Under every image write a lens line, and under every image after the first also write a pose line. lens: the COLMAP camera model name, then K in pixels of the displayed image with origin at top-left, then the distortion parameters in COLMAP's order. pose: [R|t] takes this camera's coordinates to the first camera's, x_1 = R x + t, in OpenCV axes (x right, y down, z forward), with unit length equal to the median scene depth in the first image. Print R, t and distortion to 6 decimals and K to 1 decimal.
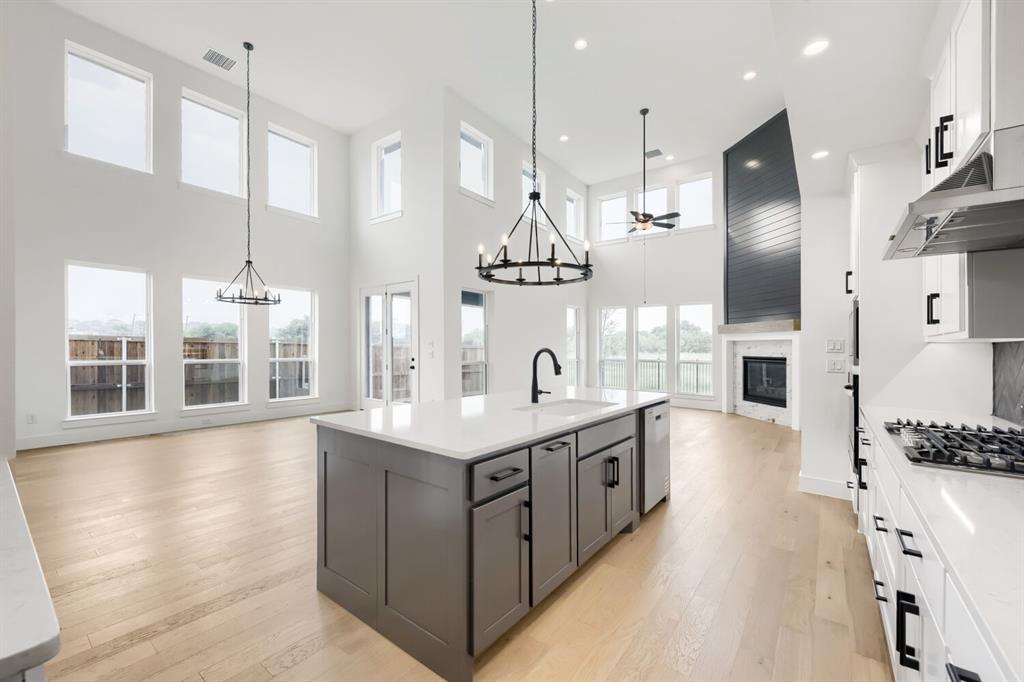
lens RADIAL K [[416.2, 0, 506.7], [0, 416.2, 347.5], [0, 0, 1]] dist [0.007398, -0.000506]
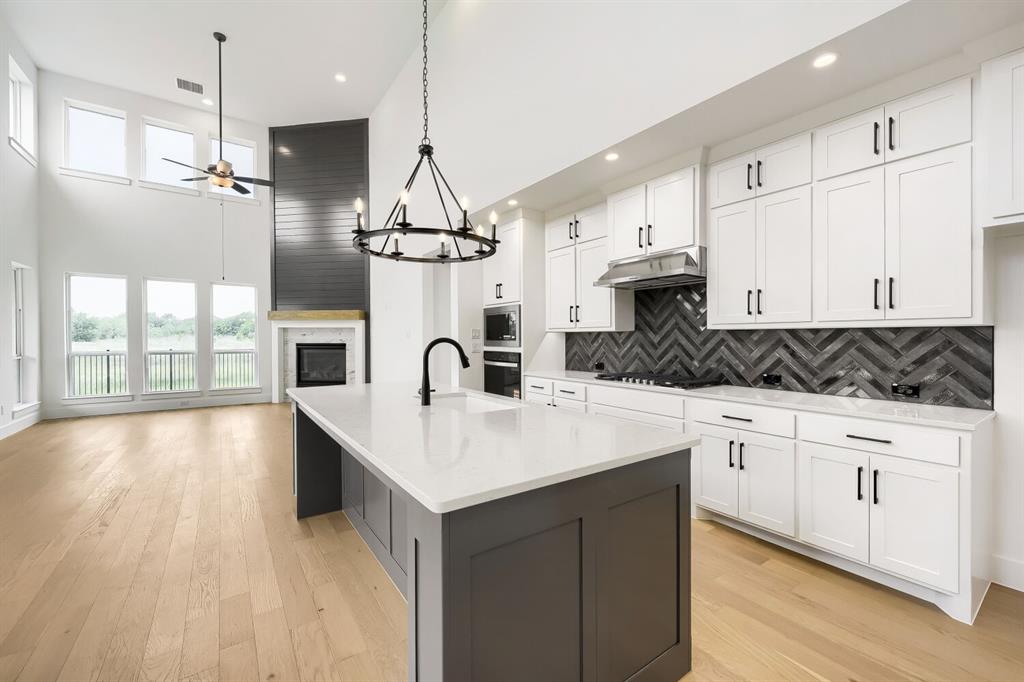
lens RADIAL K [[416.2, 0, 515.2], [0, 416.2, 335.9], [0, 0, 1]] dist [0.007398, -0.000506]
pose [[0.302217, -0.007383, 0.953210, -0.228334], [0.001671, 0.999973, 0.007216, -0.003088], [-0.953238, -0.000588, 0.302221, 0.197490]]
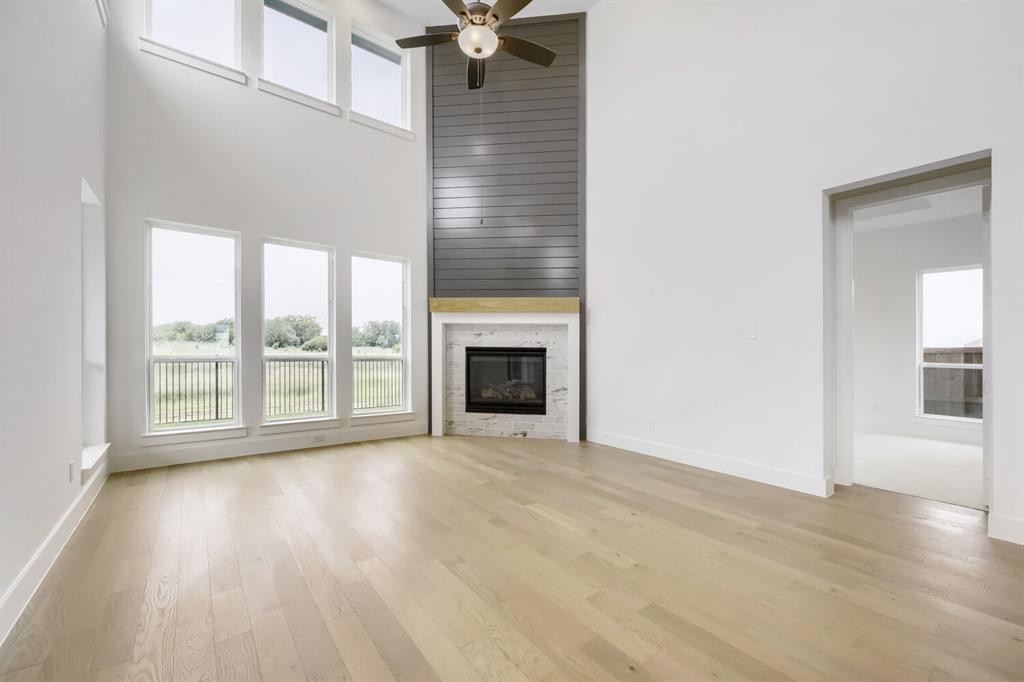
lens RADIAL K [[416.2, 0, 509.1], [0, 416.2, 347.4], [0, 0, 1]] dist [0.007398, -0.000506]
pose [[0.266017, -0.004377, 0.963958, -0.064606], [-0.010461, 0.999918, 0.007427, 0.015933], [-0.963912, -0.012060, 0.265949, 0.754184]]
